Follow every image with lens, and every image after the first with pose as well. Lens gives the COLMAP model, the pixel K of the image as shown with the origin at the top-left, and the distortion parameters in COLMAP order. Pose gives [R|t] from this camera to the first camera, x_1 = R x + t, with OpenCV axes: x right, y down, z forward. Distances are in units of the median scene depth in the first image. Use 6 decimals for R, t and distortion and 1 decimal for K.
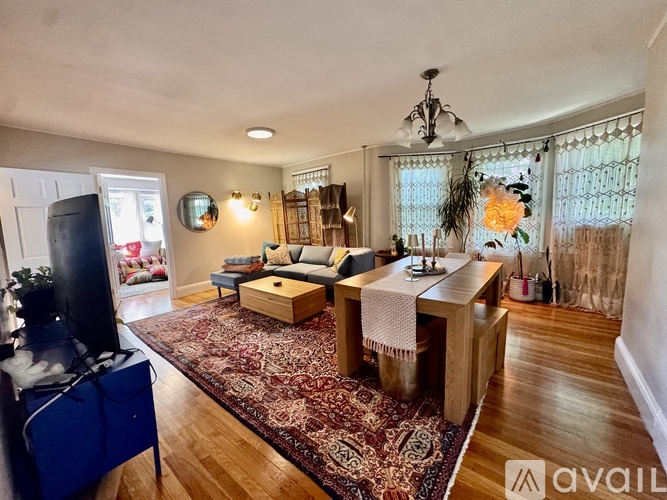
lens RADIAL K [[268.3, 0, 334.2], [0, 268.3, 249.4], [0, 0, 1]] dist [0.009064, 0.000013]
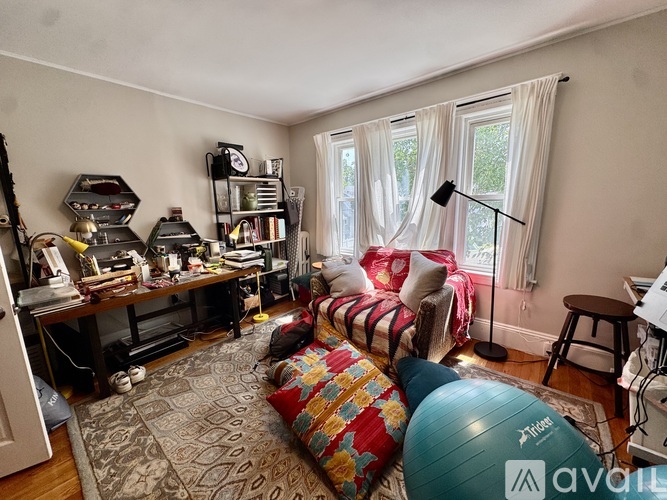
lens RADIAL K [[268.3, 0, 331.5], [0, 268.3, 249.1], [0, 0, 1]] dist [0.009064, 0.000013]
pose [[-0.020891, 0.215210, -0.976344, -0.376420], [-0.089651, 0.972220, 0.216220, -0.105537], [0.995754, 0.092048, -0.001017, 0.906164]]
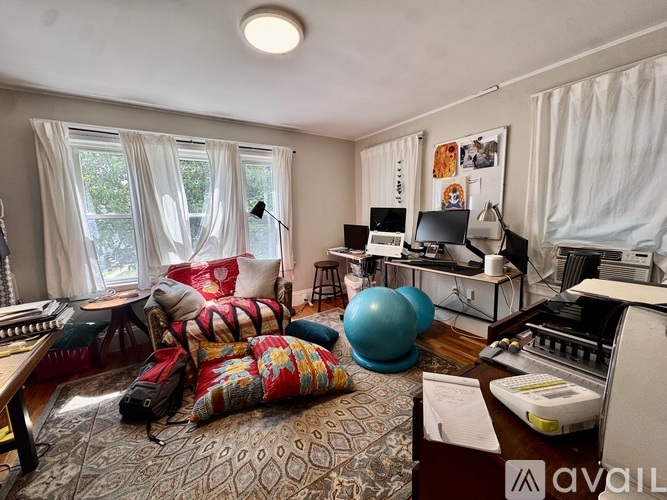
lens RADIAL K [[268.3, 0, 332.5], [0, 268.3, 250.4], [0, 0, 1]] dist [0.009064, 0.000013]
pose [[0.954200, 0.049293, -0.295082, -0.454515], [-0.038597, 0.998373, 0.041967, -0.069411], [0.296671, -0.028655, 0.954550, 0.645511]]
